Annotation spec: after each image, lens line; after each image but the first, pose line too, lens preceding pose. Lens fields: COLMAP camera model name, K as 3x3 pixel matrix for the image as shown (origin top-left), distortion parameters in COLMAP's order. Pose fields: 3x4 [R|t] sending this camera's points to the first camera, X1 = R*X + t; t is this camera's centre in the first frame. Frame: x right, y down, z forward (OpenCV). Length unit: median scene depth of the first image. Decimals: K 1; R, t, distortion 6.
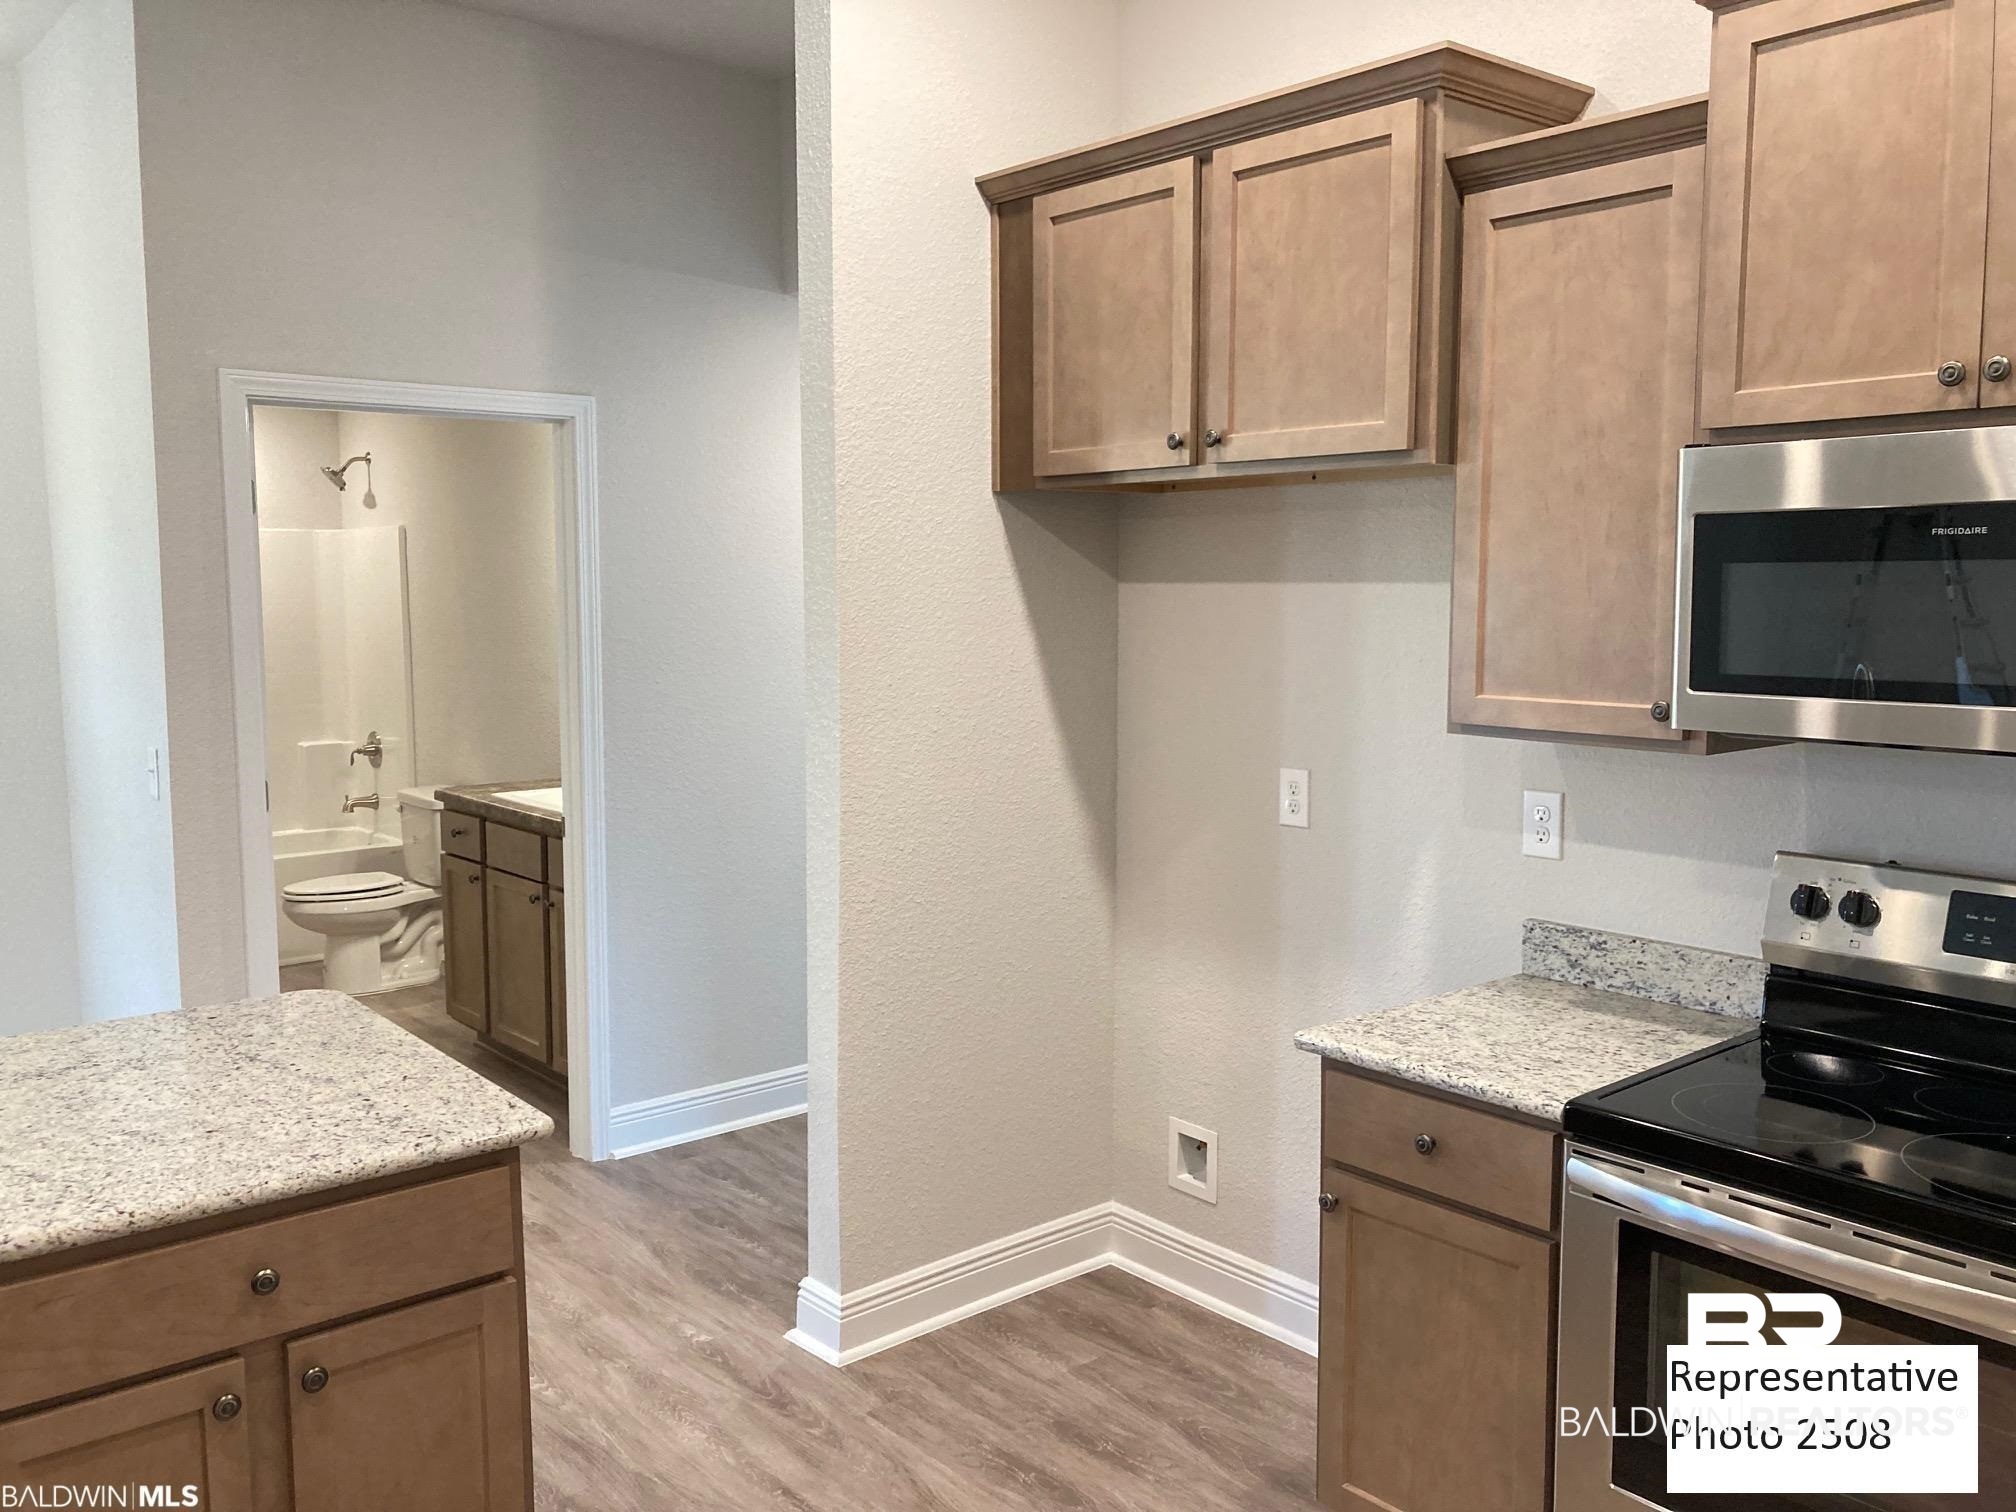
lens RADIAL K [[1650.2, 0, 1014.6], [0, 1650.2, 747.8], [0, 0, 1]] dist [0.025364, -0.037803]
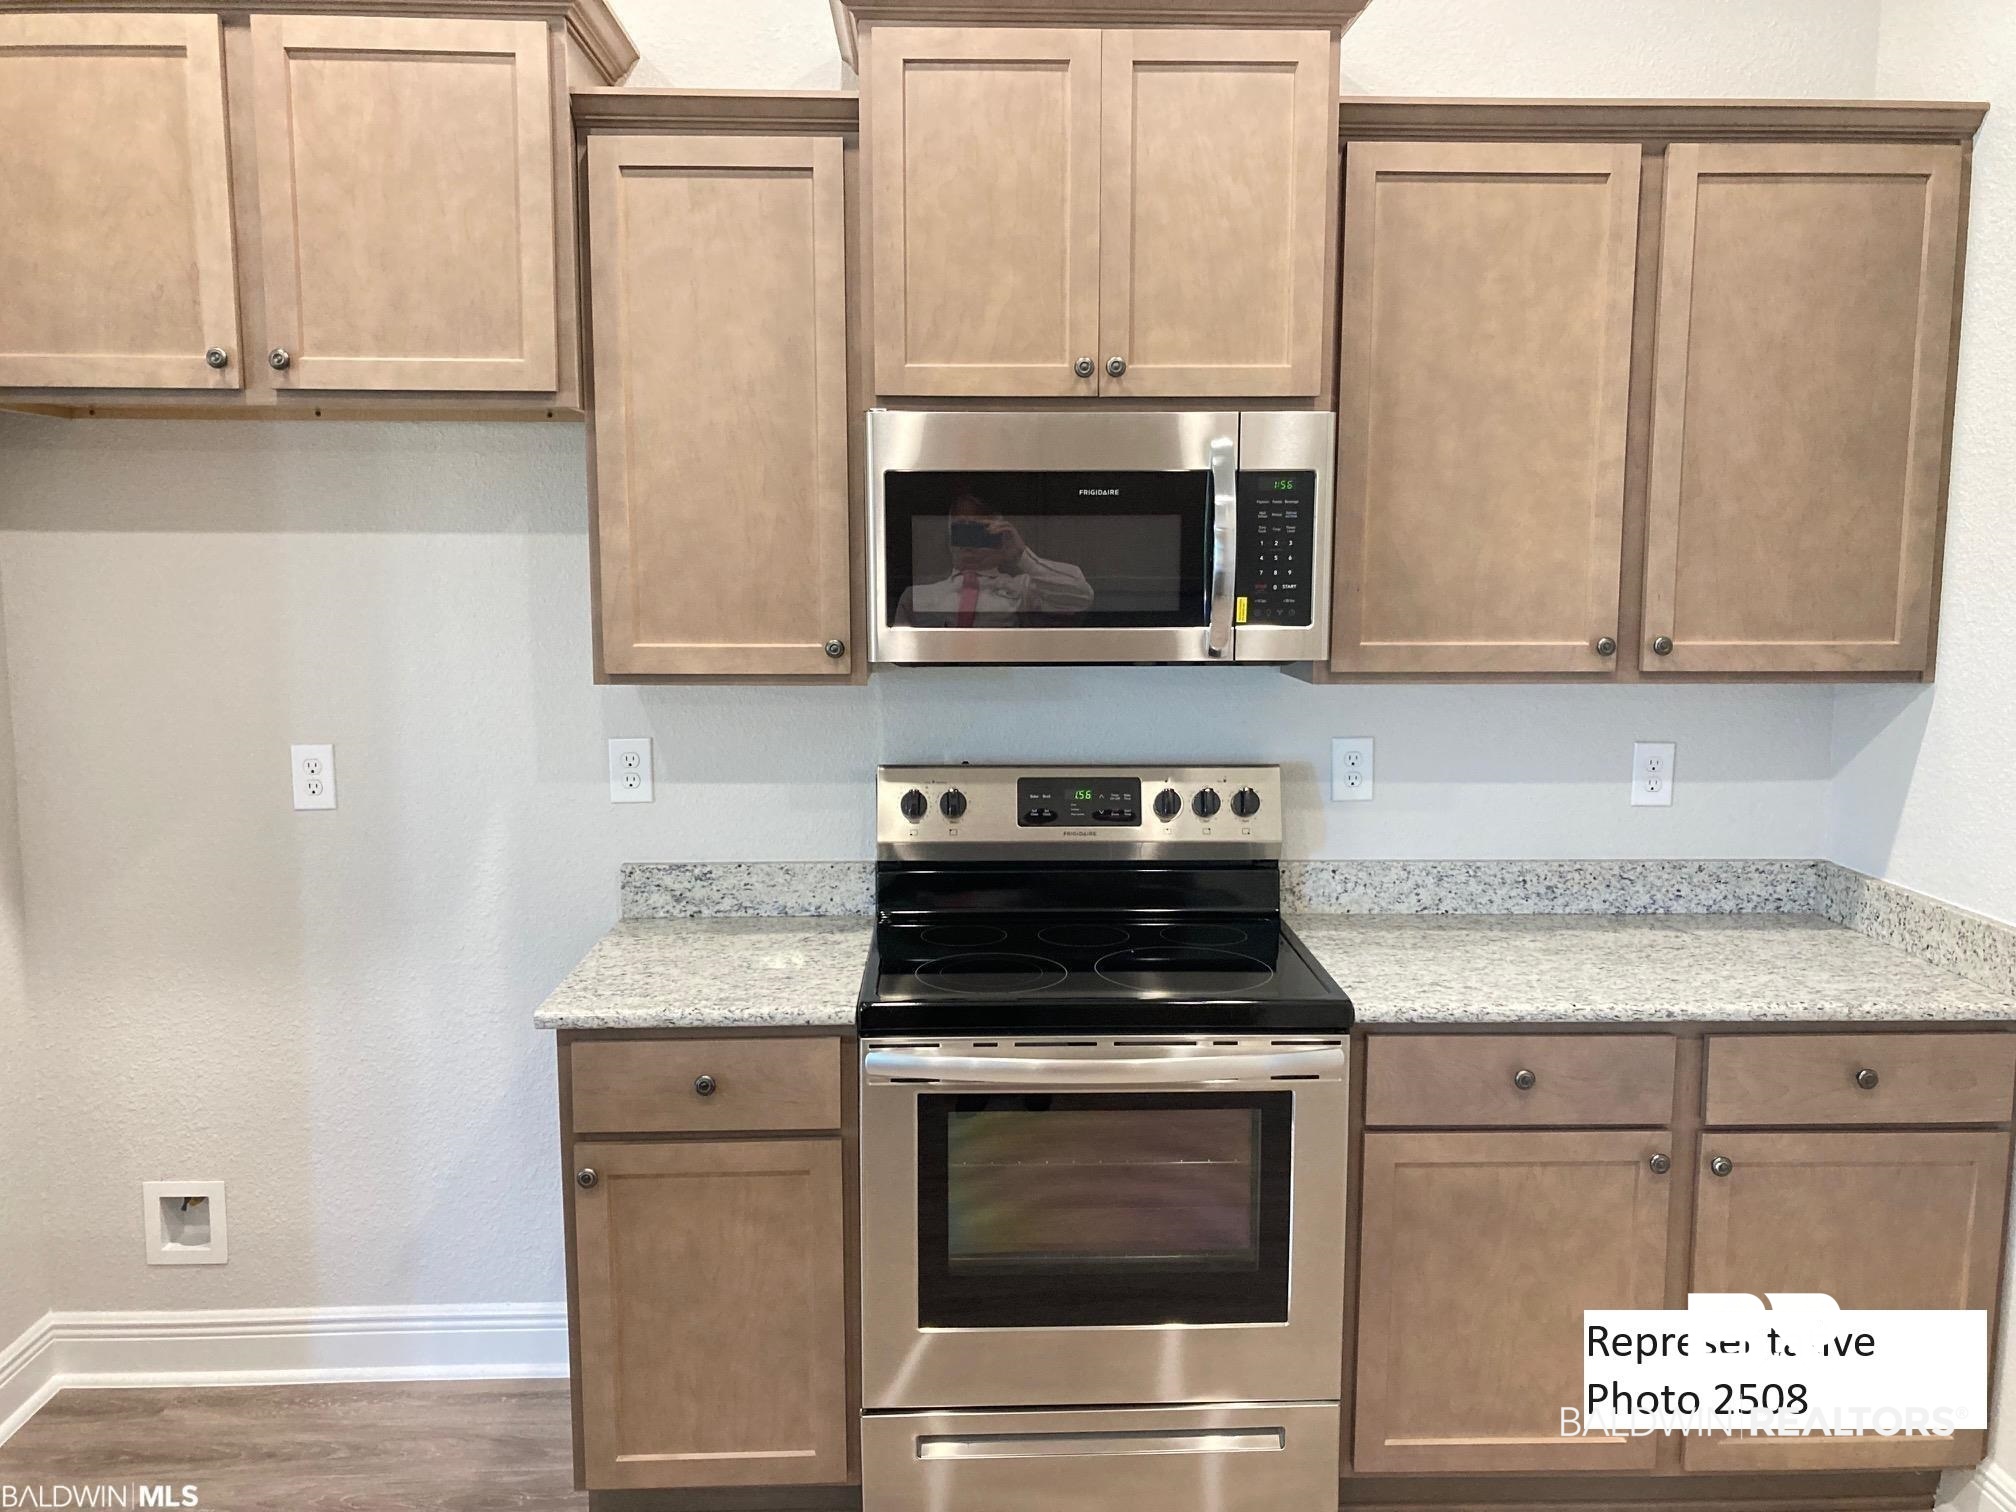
lens RADIAL K [[1650.2, 0, 1014.5], [0, 1650.2, 754.3], [0, 0, 1]] dist [0.025364, -0.037803]
pose [[0.614232, -0.098172, 0.782995, -0.374593], [0.078313, 0.994917, 0.063309, -0.010726], [-0.785230, 0.022432, 0.618797, 0.200176]]
